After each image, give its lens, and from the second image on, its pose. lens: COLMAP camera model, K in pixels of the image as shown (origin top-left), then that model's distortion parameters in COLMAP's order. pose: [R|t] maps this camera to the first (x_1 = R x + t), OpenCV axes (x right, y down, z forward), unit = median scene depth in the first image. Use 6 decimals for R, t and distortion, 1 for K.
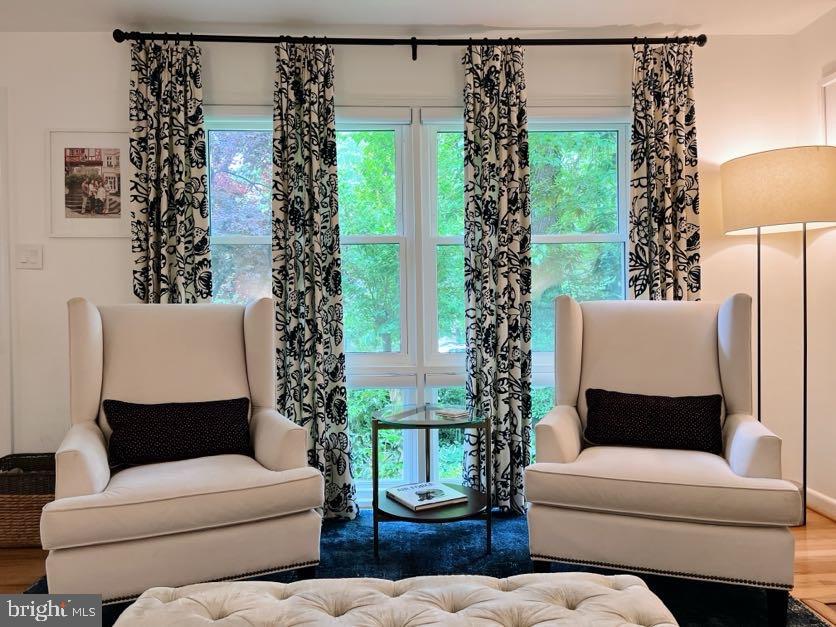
lens RADIAL K [[623.8, 0, 418.4], [0, 623.8, 314.2], [0, 0, 1]] dist [0.057571, -0.048951]
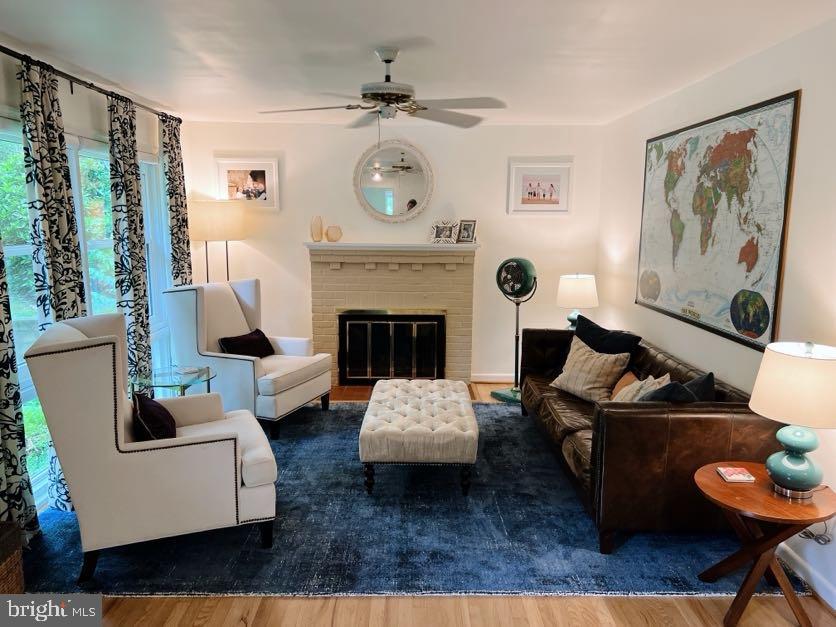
lens RADIAL K [[623.8, 0, 419.0], [0, 623.8, 313.5], [0, 0, 1]] dist [0.057571, -0.048951]
pose [[0.003634, -0.130677, 0.991418, -0.981125], [-0.011267, 0.991357, 0.130711, -0.170990], [-0.999930, -0.011645, 0.002130, 0.370899]]
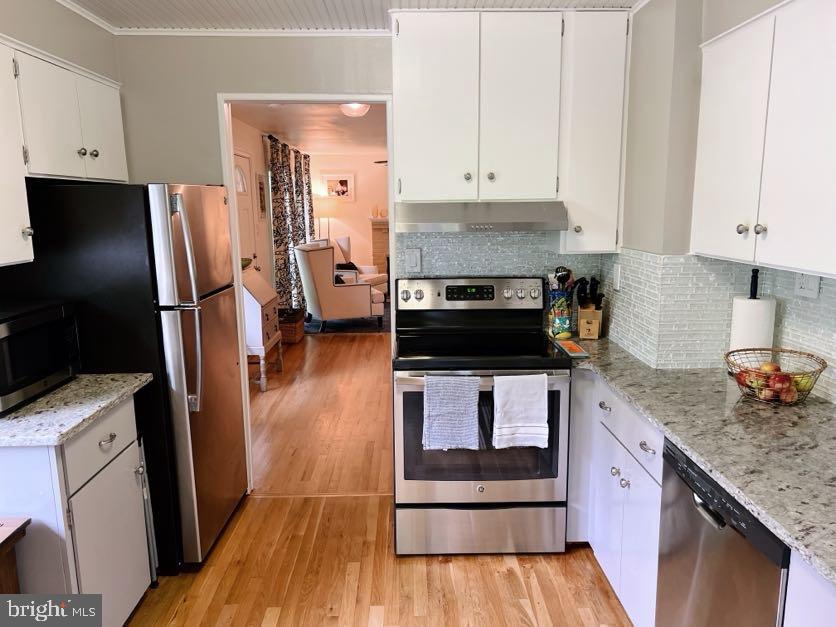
lens RADIAL K [[623.8, 0, 416.8], [0, 623.8, 316.7], [0, 0, 1]] dist [0.057571, -0.048951]
pose [[0.000064, -0.156870, 0.987619, -2.232548], [0.009516, 0.987575, 0.156863, -0.143895], [-0.999955, 0.009388, 0.001556, 0.430300]]
